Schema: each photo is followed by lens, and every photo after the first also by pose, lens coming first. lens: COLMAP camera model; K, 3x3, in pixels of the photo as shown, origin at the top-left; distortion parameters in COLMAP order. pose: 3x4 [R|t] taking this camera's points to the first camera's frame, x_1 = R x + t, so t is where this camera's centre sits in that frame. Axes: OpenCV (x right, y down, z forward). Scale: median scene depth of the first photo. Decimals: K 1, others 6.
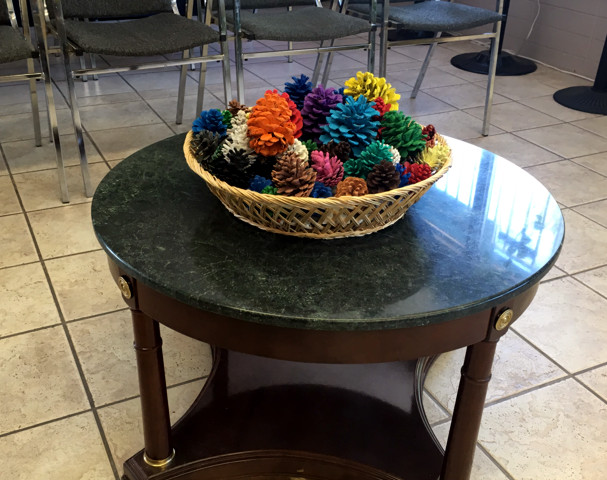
lens RADIAL K [[652.2, 0, 297.5], [0, 652.2, 243.7], [0, 0, 1]] dist [0.006193, 0.000000]
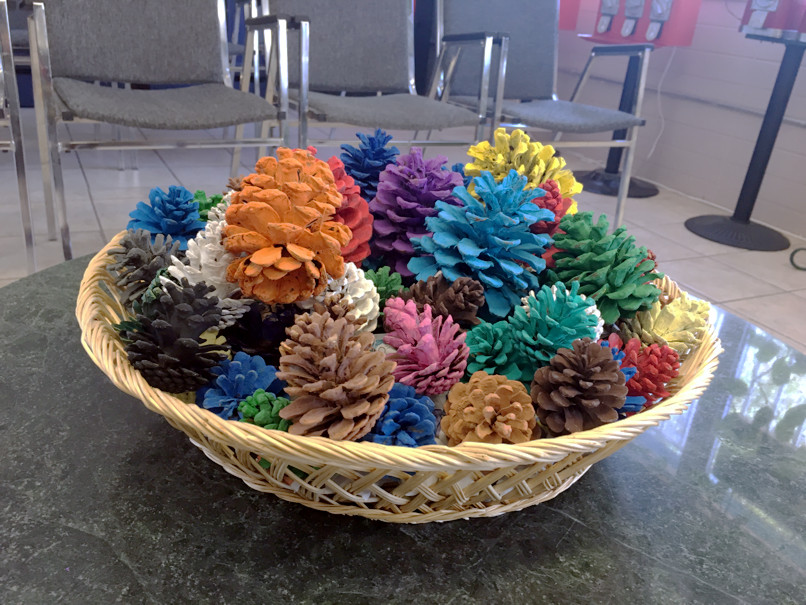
lens RADIAL K [[687.6, 0, 408.0], [0, 687.6, 301.8], [0, 0, 1]] dist [-0.001131, -0.013863]
pose [[0.997423, 0.057513, 0.042880, 0.016199], [-0.053324, 0.994222, -0.093158, -0.099203], [-0.047990, 0.090632, 0.994728, 0.573788]]
